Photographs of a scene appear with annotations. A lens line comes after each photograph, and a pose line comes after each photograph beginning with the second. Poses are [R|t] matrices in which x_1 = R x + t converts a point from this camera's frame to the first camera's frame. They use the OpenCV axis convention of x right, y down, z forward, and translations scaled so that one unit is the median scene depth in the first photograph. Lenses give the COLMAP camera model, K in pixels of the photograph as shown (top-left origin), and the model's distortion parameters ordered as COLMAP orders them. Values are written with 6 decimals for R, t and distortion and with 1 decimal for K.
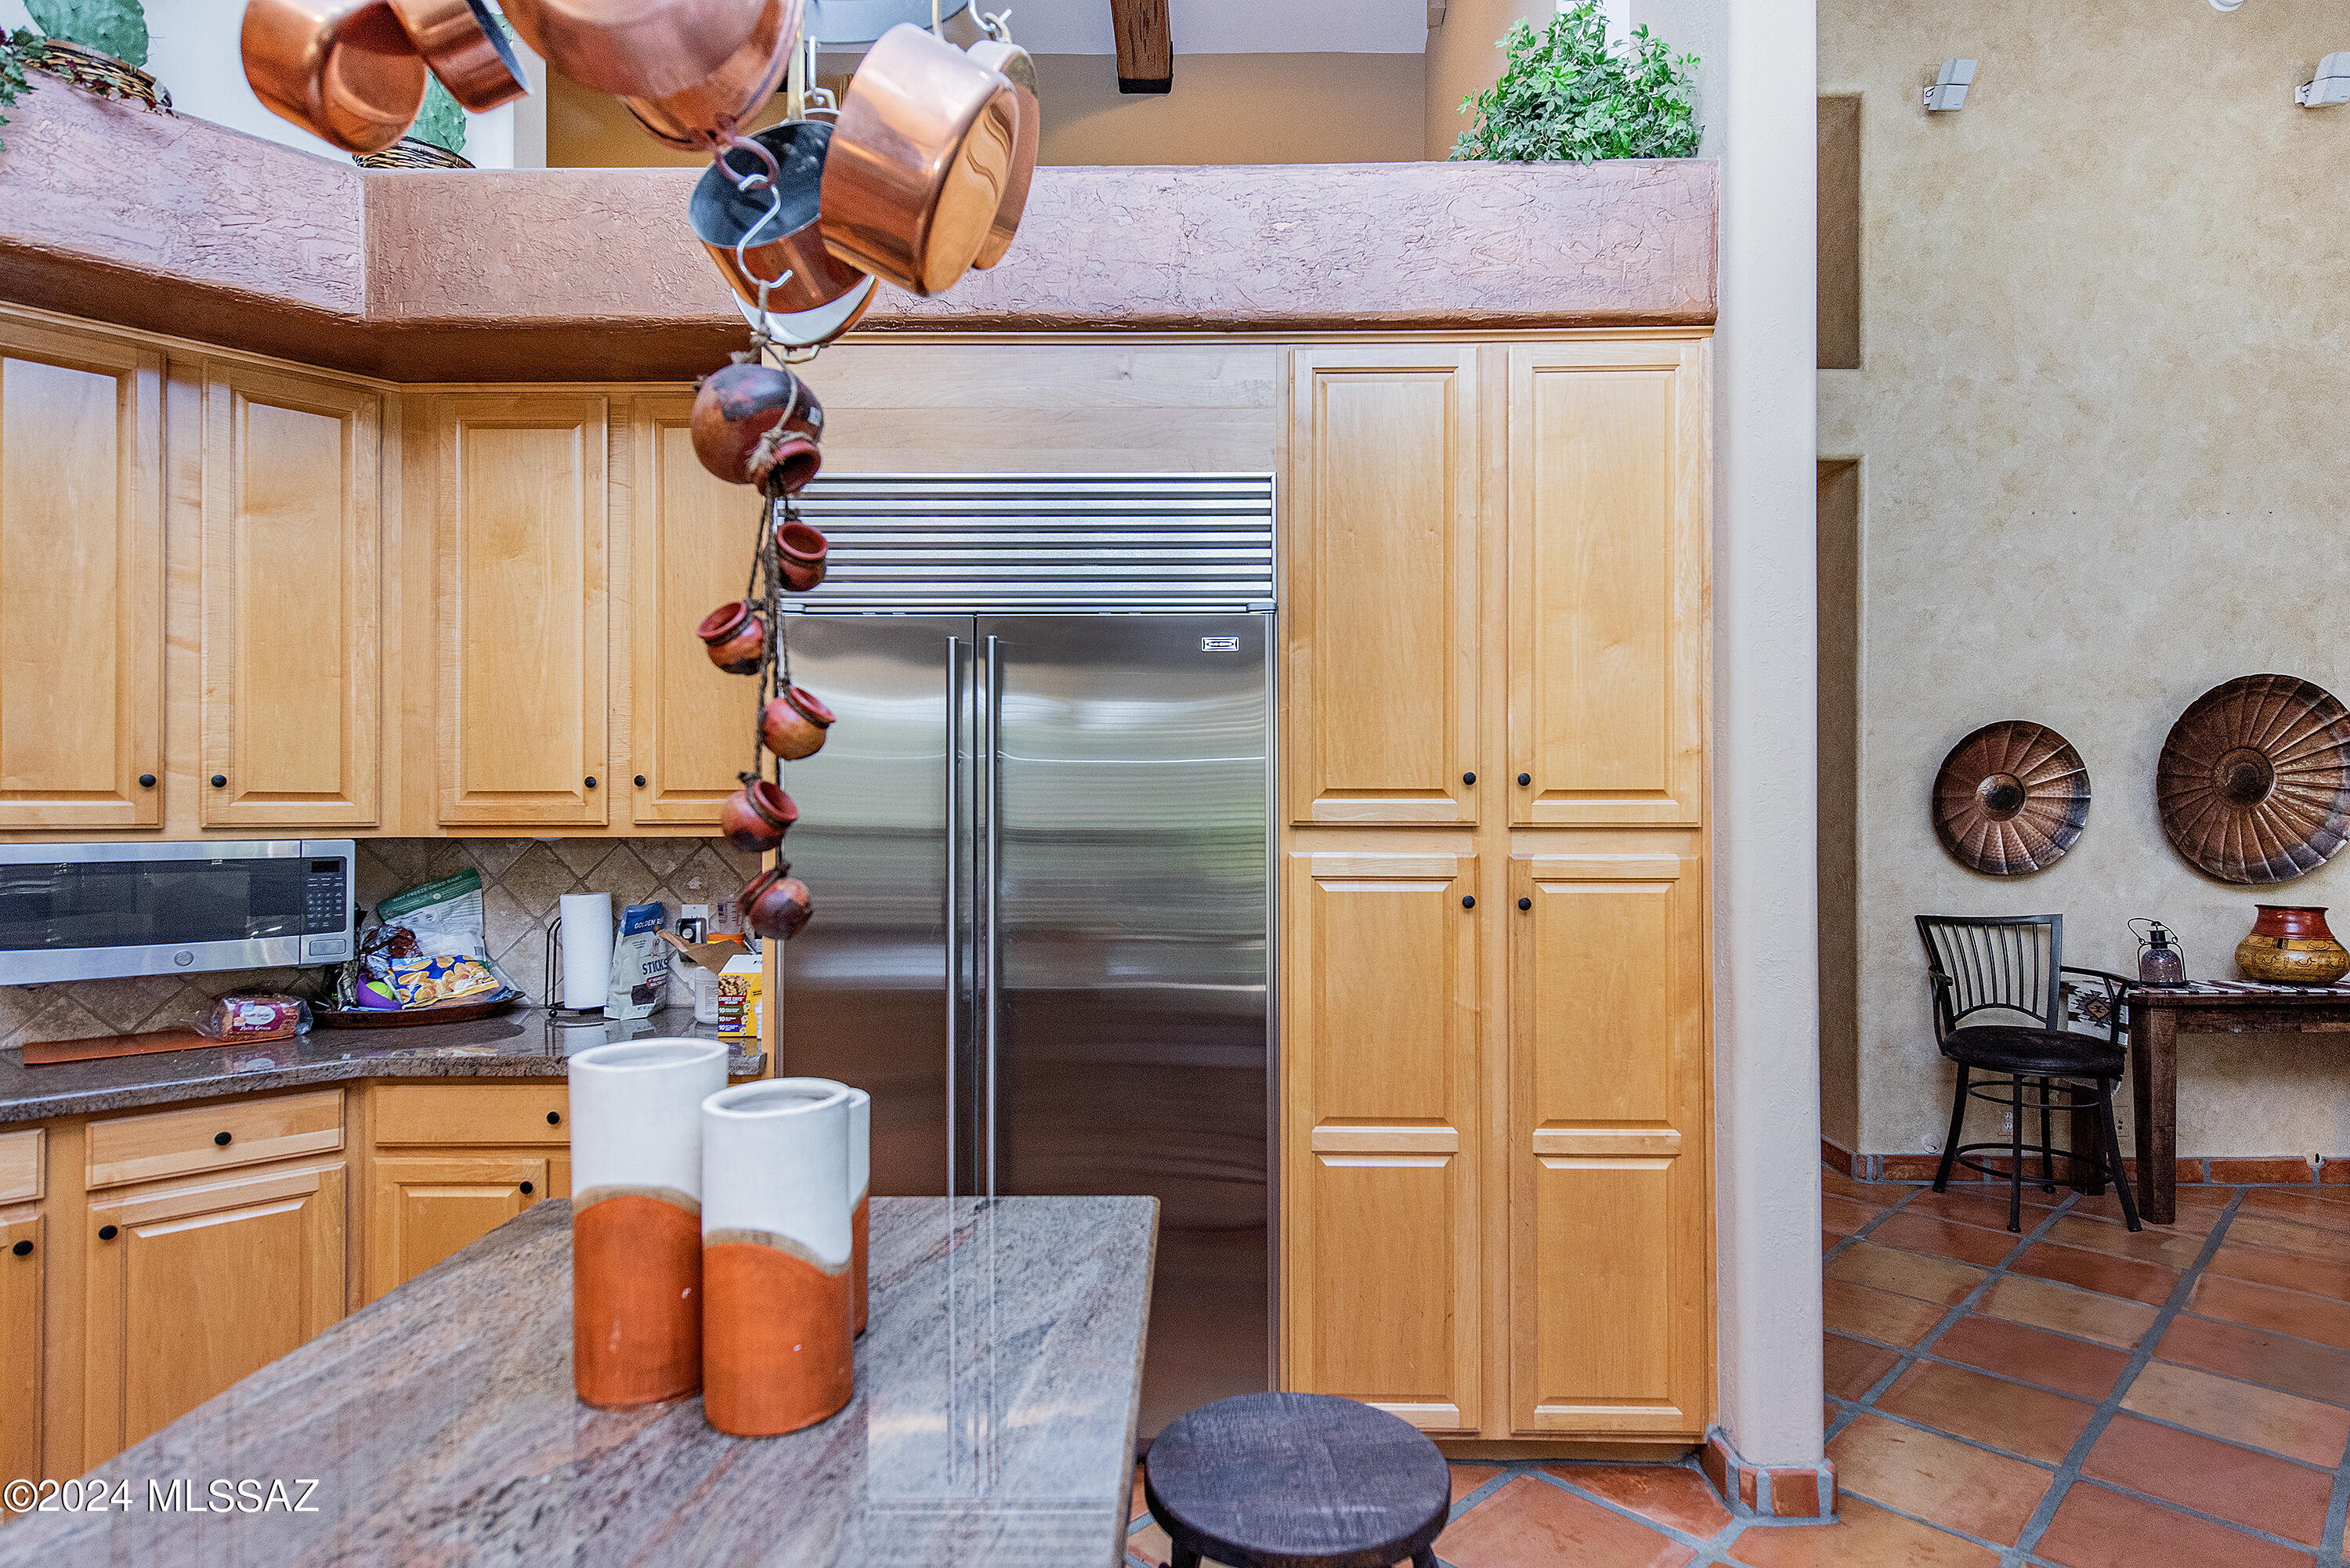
lens RADIAL K [[1244.5, 0, 1212.4], [0, 1244.5, 800.0], [0, 0, 1]] dist [0.015628, -0.005711]
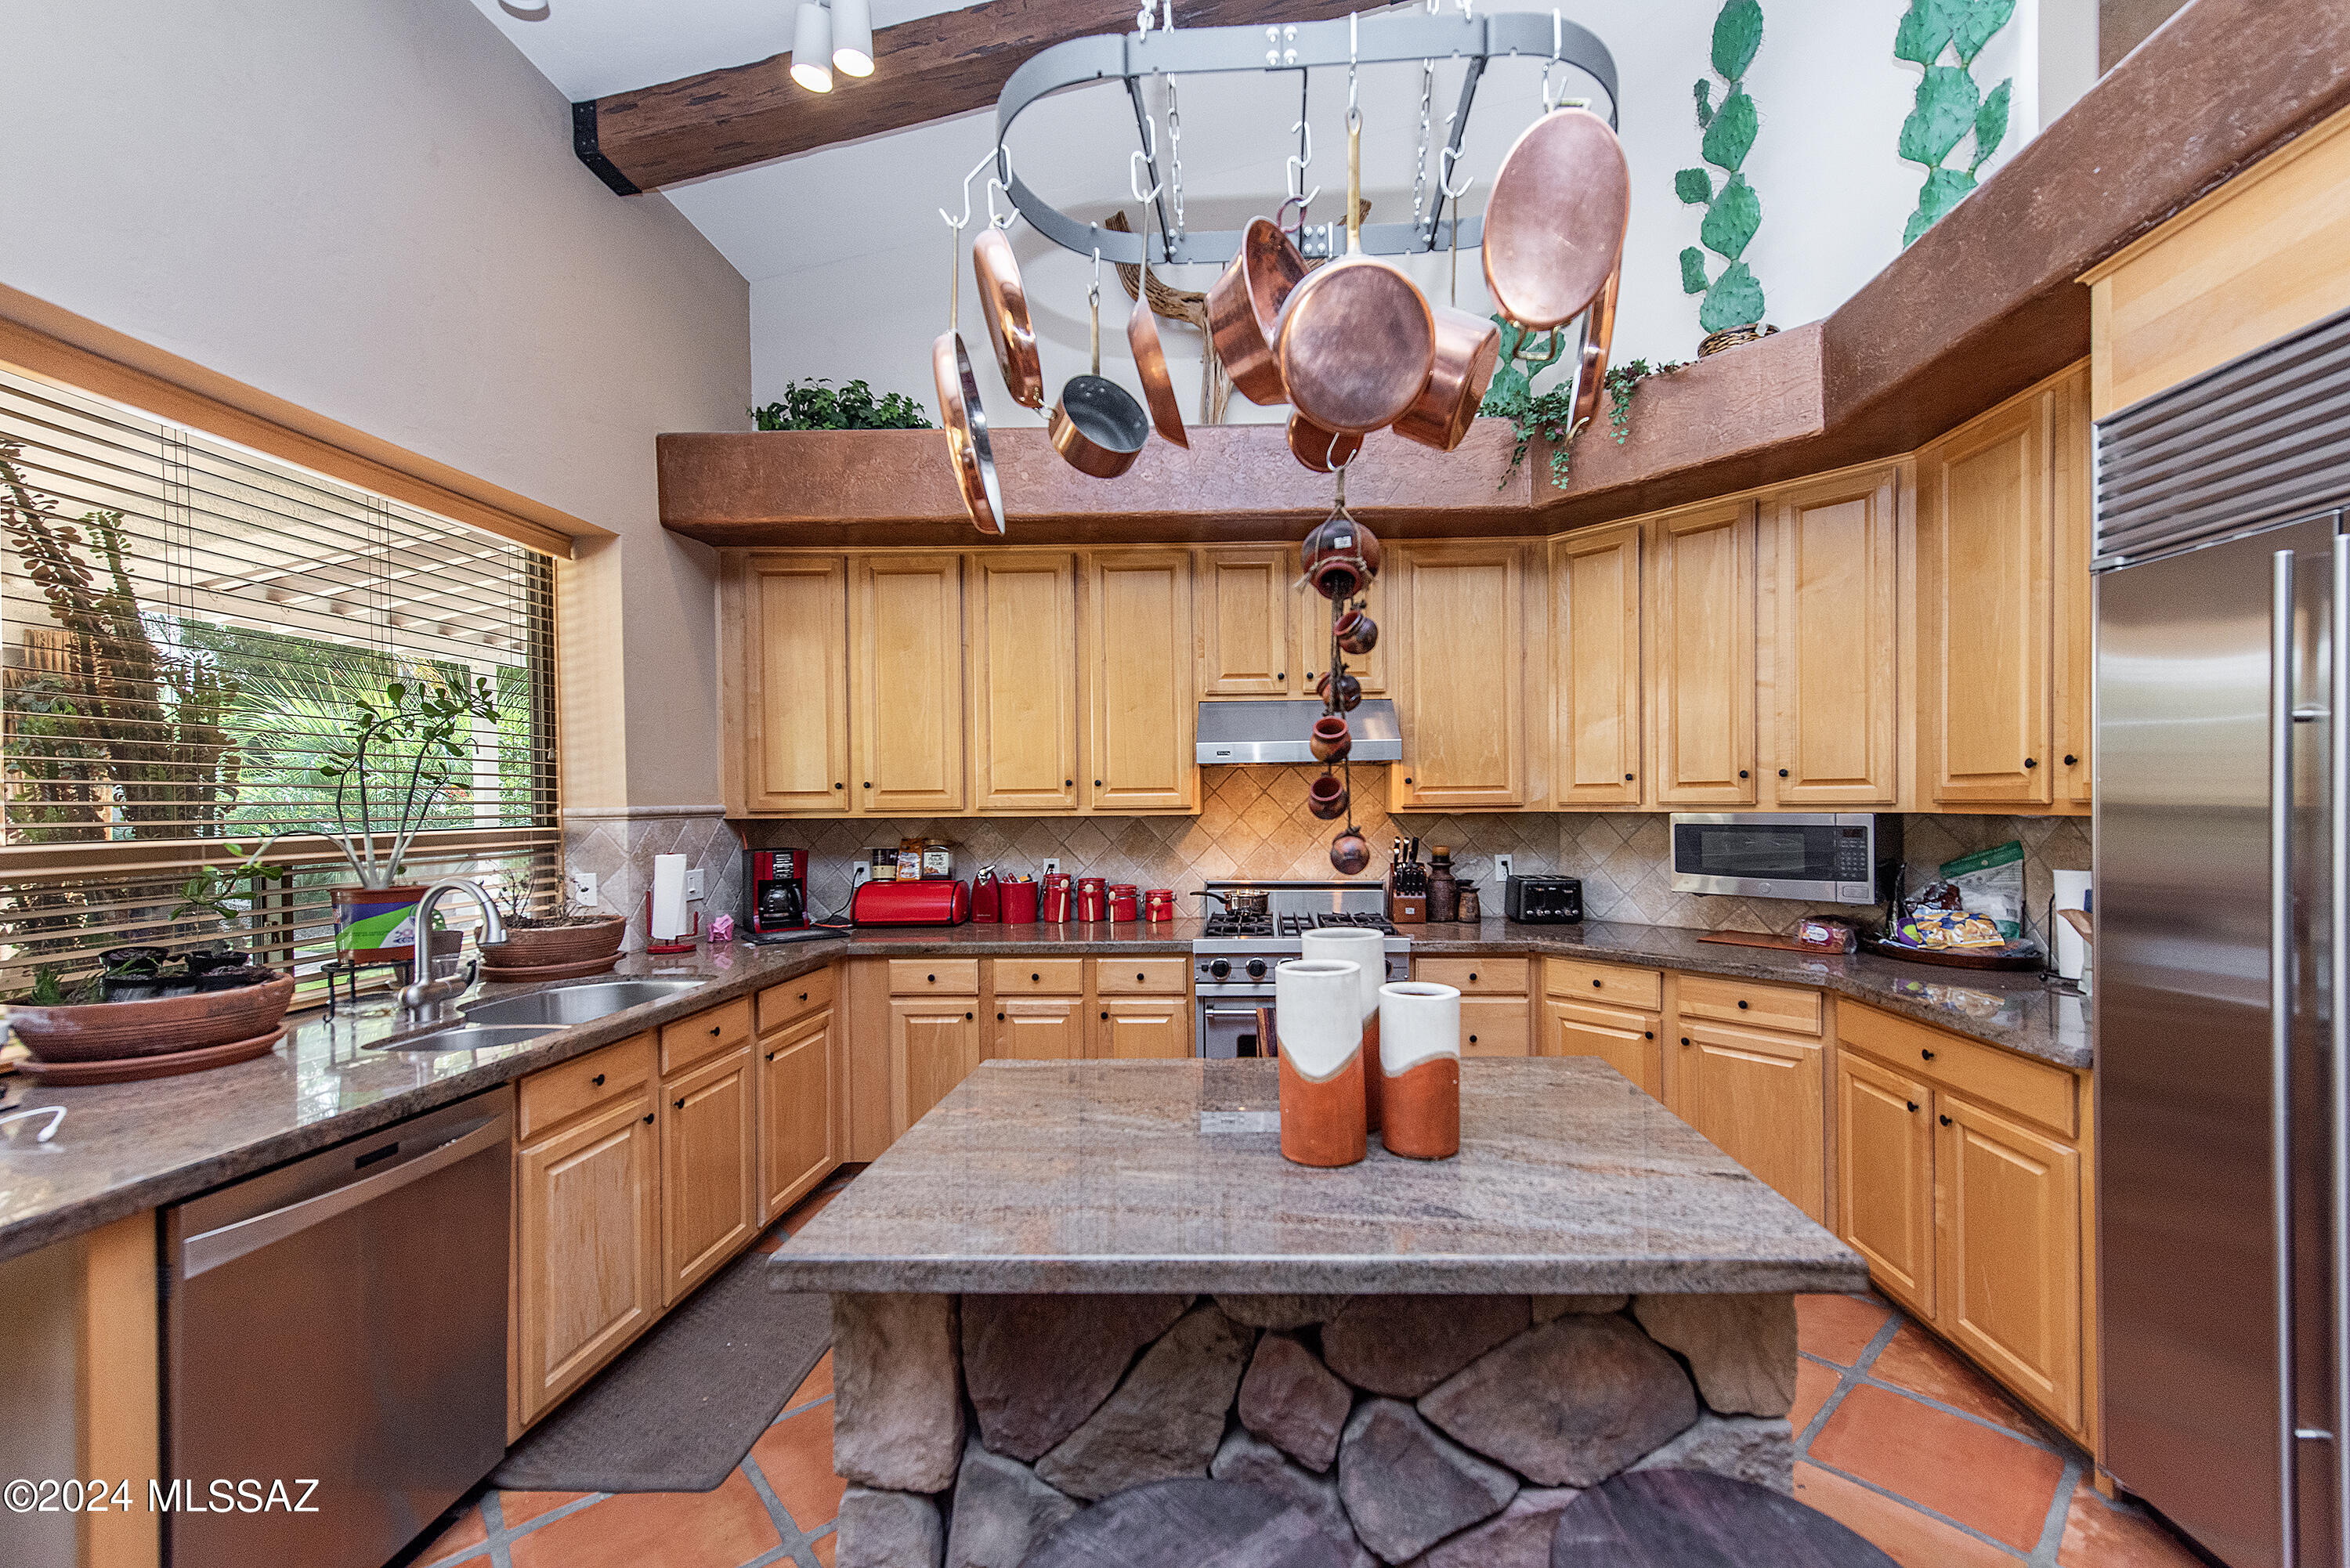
lens RADIAL K [[933.7, 0, 1223.0], [0, 933.7, 810.7], [0, 0, 1]] dist [0.012723, -0.002638]
pose [[-0.032404, 0.011017, -0.999414, 0.329539], [0.017036, 0.999800, 0.010469, 0.006273], [0.999330, -0.016686, -0.032585, 0.340369]]
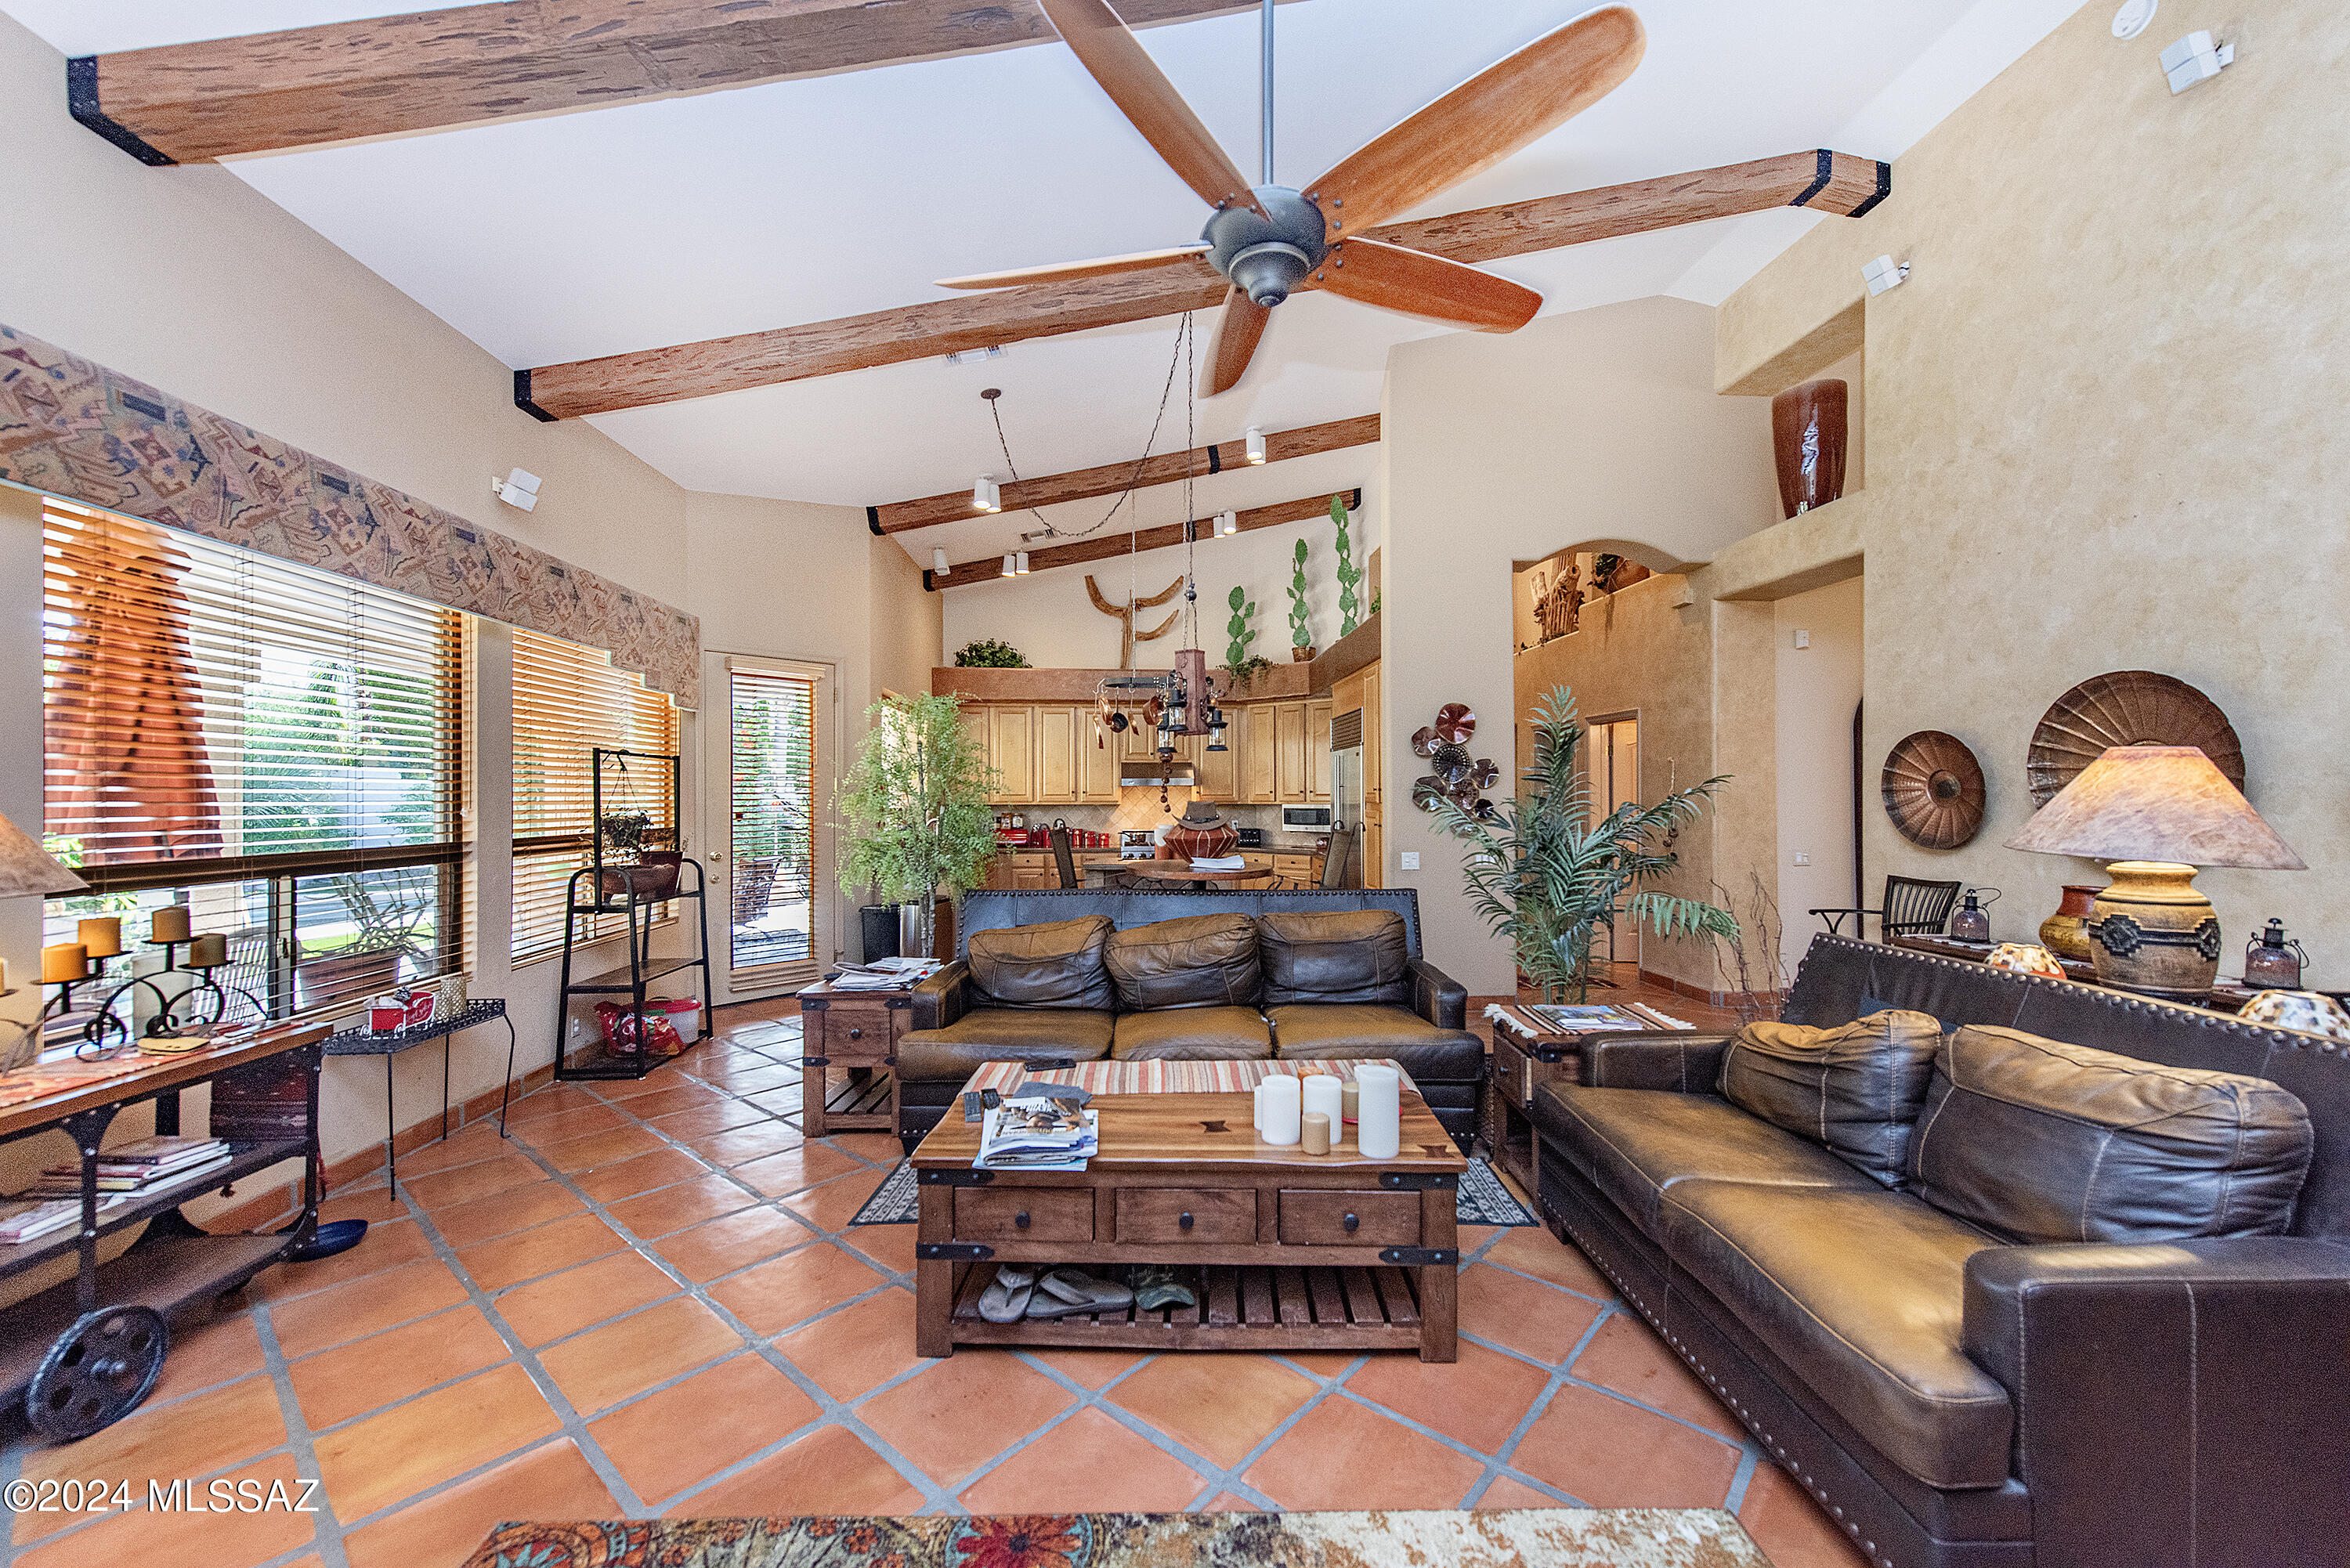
lens RADIAL K [[933.7, 0, 1188.4], [0, 933.7, 790.5], [0, 0, 1]] dist [0.012723, -0.002638]
pose [[0.077391, -0.006264, -0.996981, 2.521722], [0.009811, 0.999937, -0.005521, -0.005015], [0.996953, -0.009354, 0.077447, 0.245836]]
